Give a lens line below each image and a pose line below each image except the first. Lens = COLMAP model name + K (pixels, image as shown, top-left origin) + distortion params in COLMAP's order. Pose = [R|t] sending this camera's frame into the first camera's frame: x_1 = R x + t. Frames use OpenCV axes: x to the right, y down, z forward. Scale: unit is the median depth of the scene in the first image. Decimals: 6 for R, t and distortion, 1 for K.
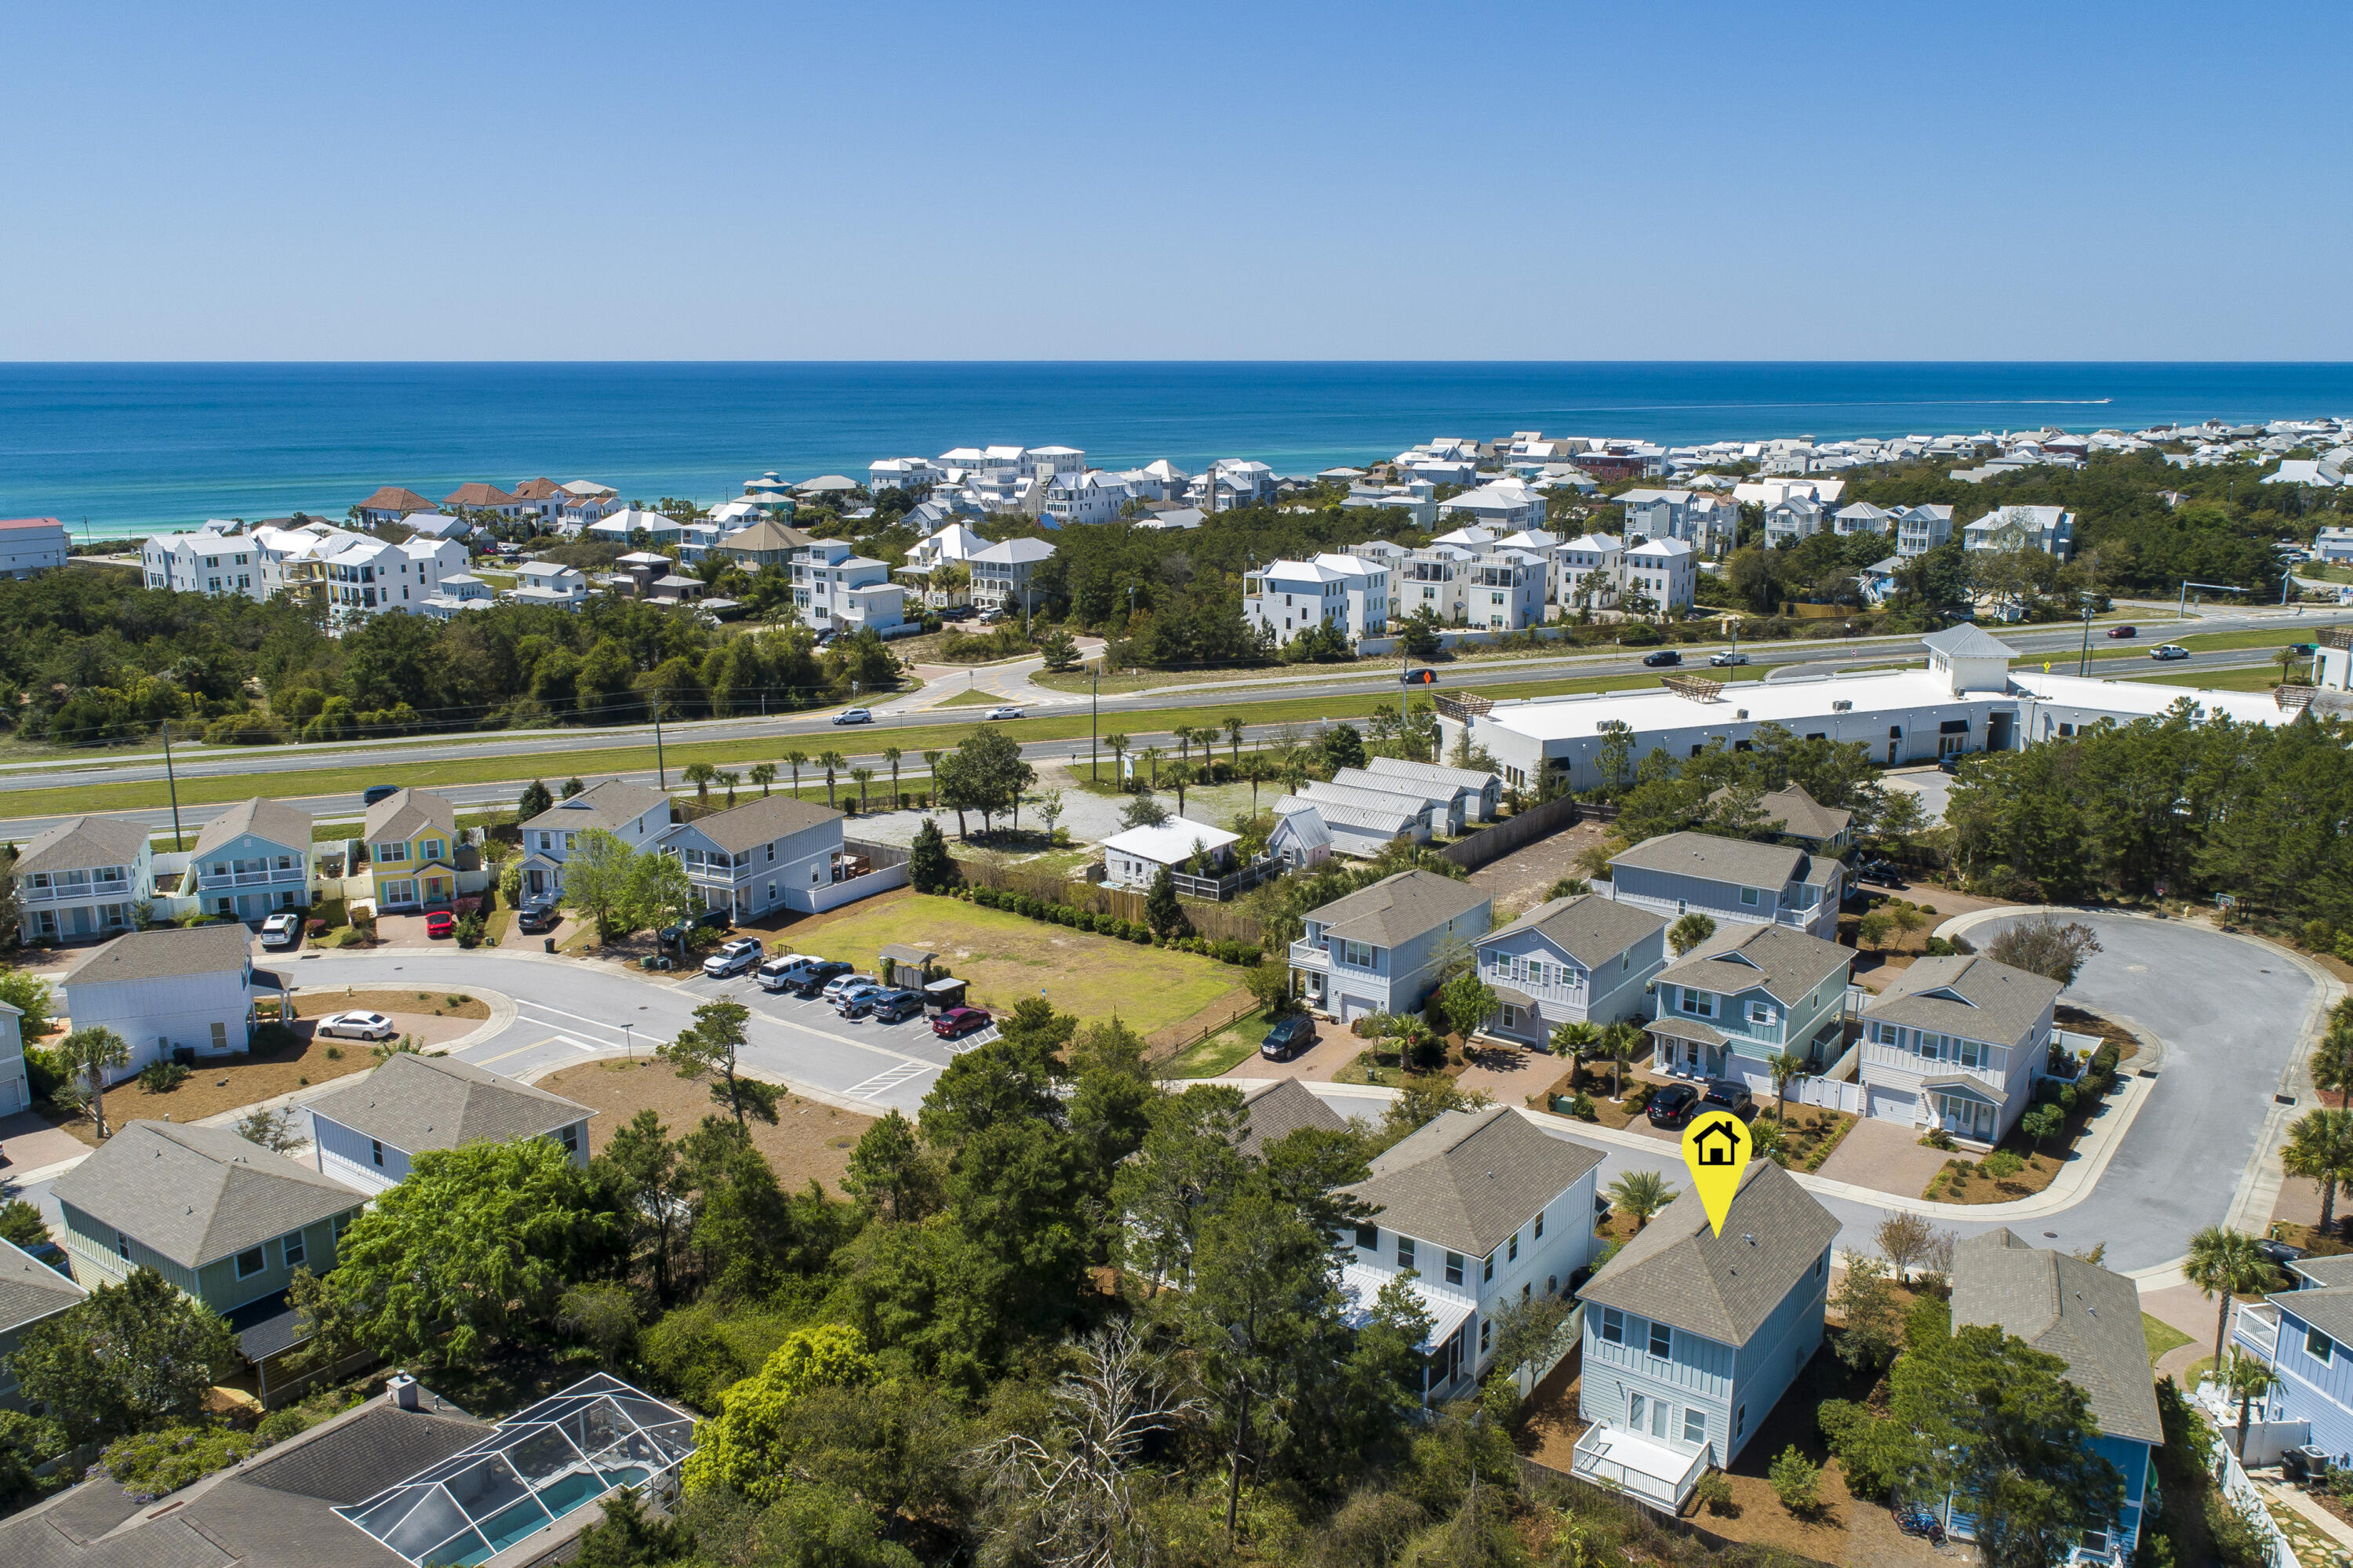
lens RADIAL K [[1862.9, 0, 1176.5], [0, 1862.9, 784.0], [0, 0, 1]] dist [-0.003745, 0.005105]
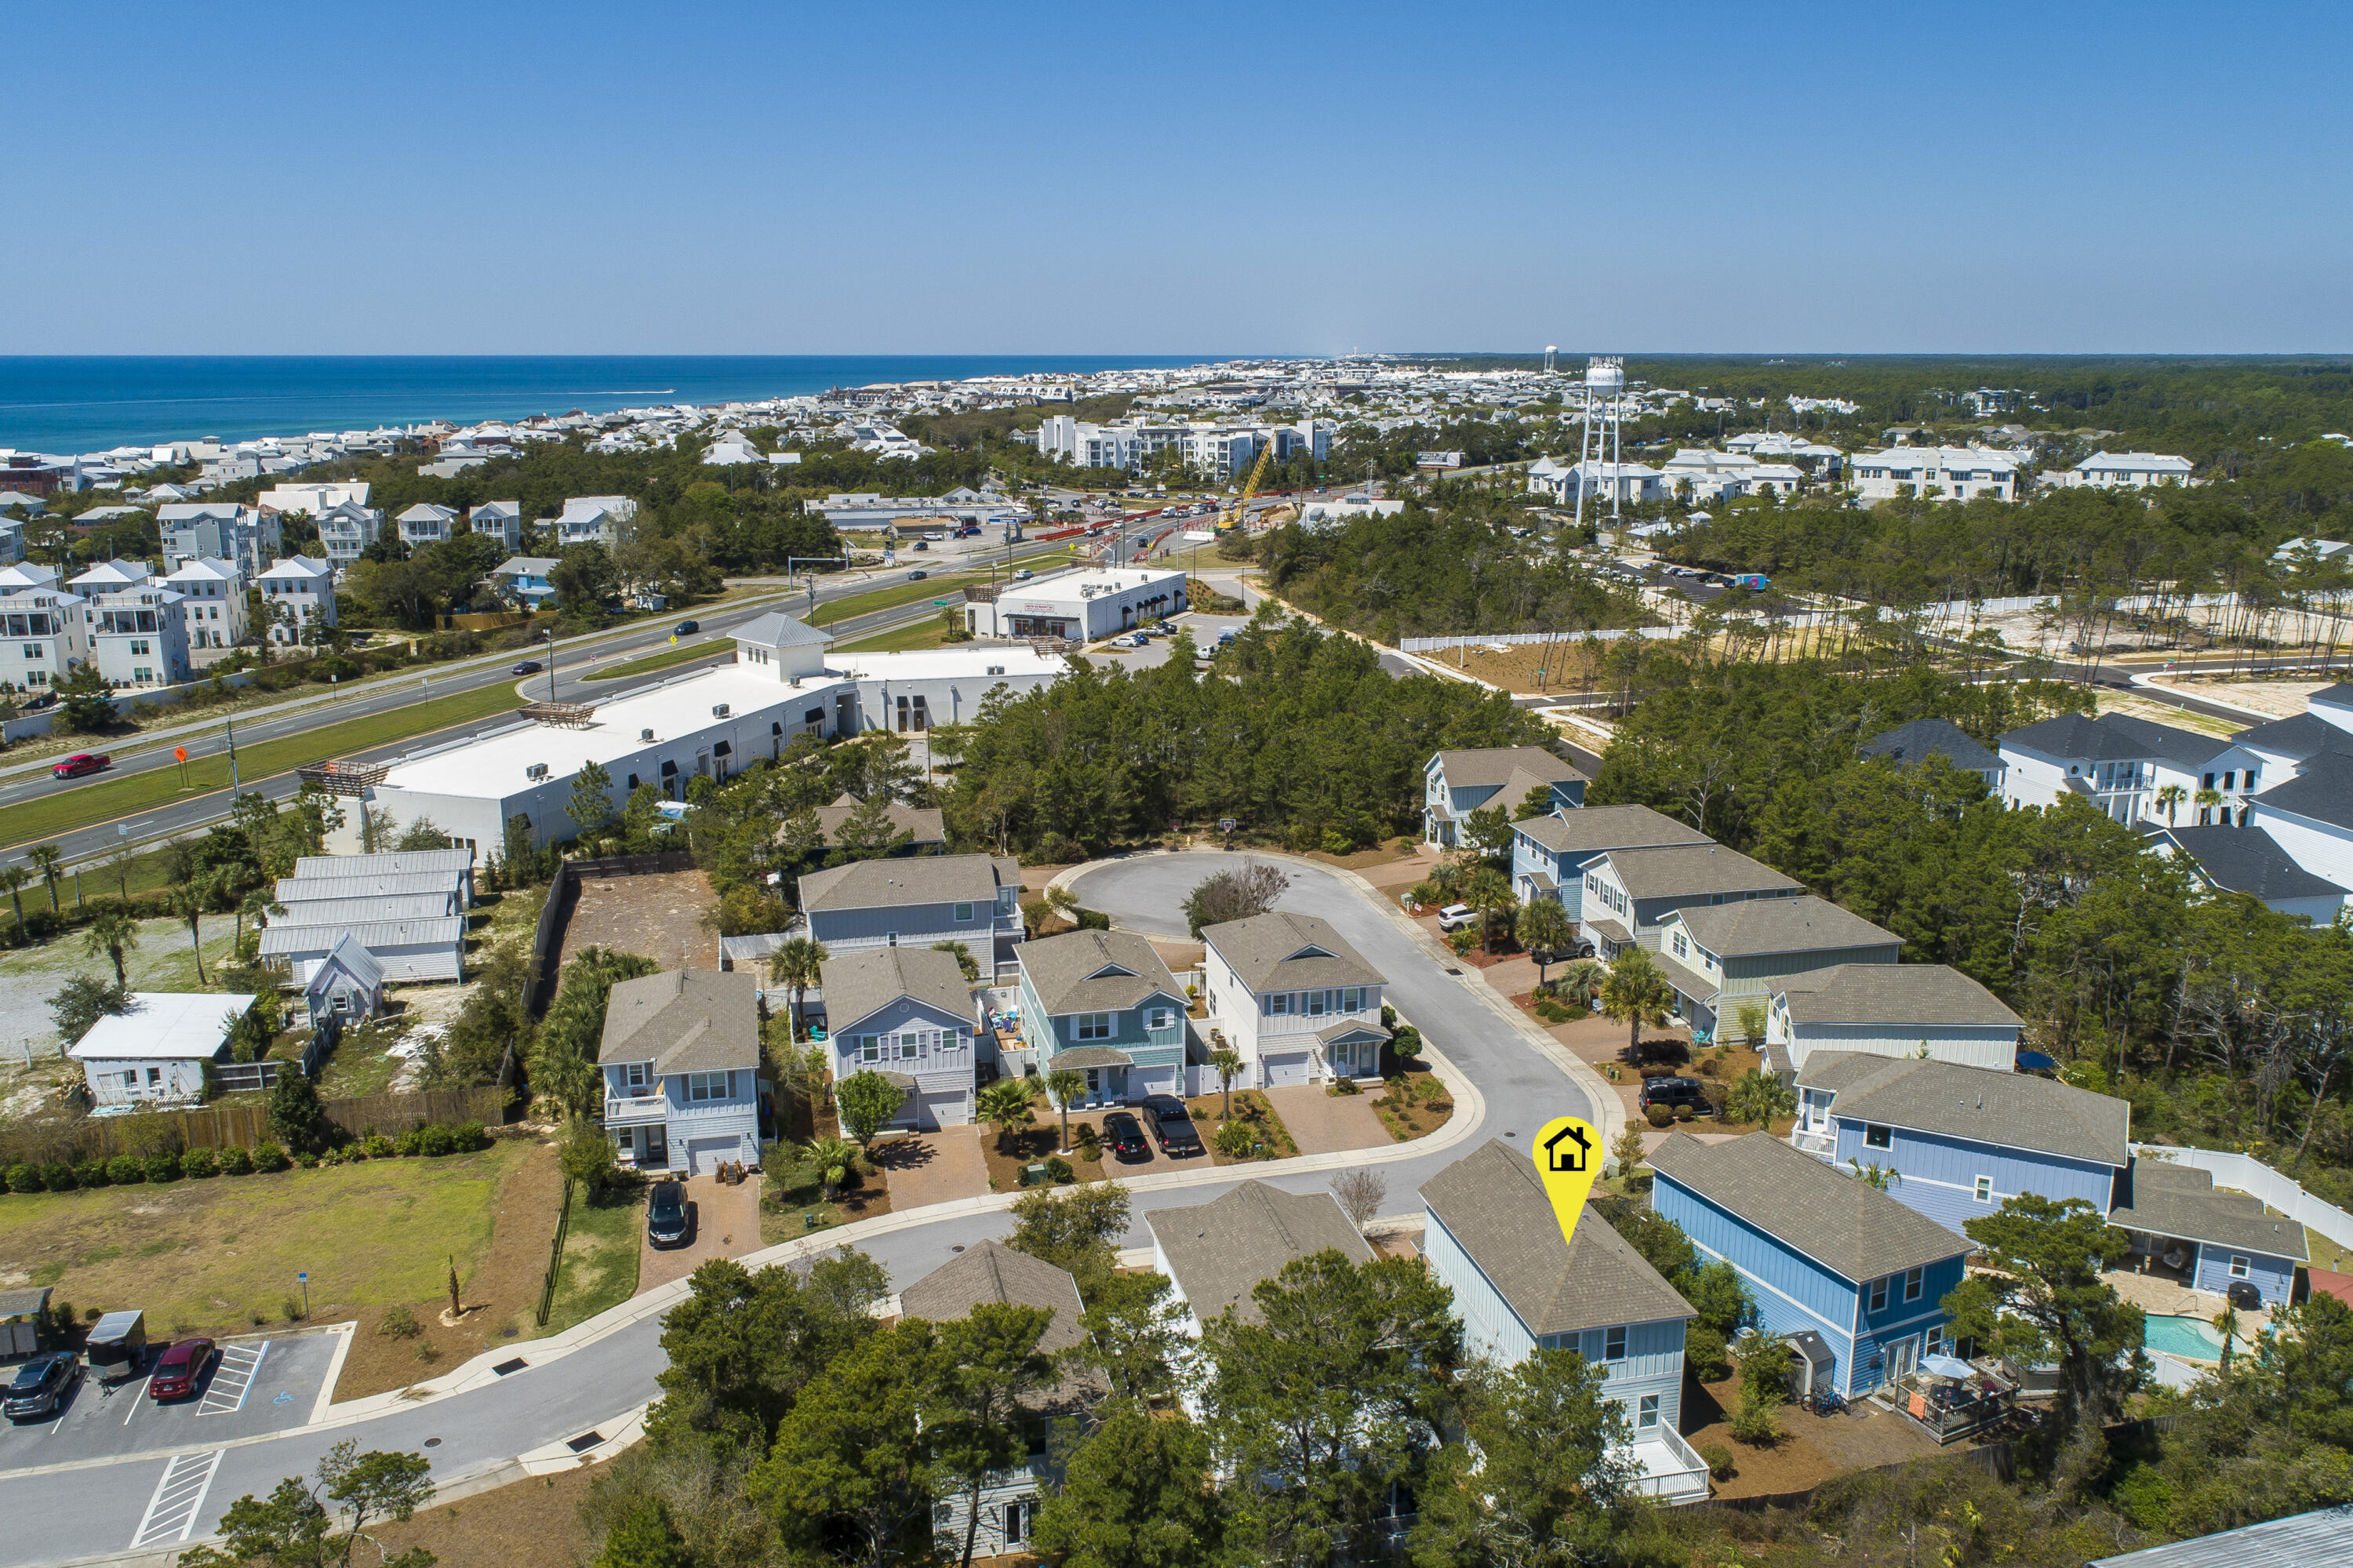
lens RADIAL K [[1862.9, 0, 1176.5], [0, 1862.9, 784.0], [0, 0, 1]] dist [-0.003745, 0.005105]
pose [[0.646246, -0.173291, 0.743193, -0.286076], [0.170955, 0.982000, 0.080320, -0.055579], [-0.743734, 0.075146, 0.664238, 0.246869]]
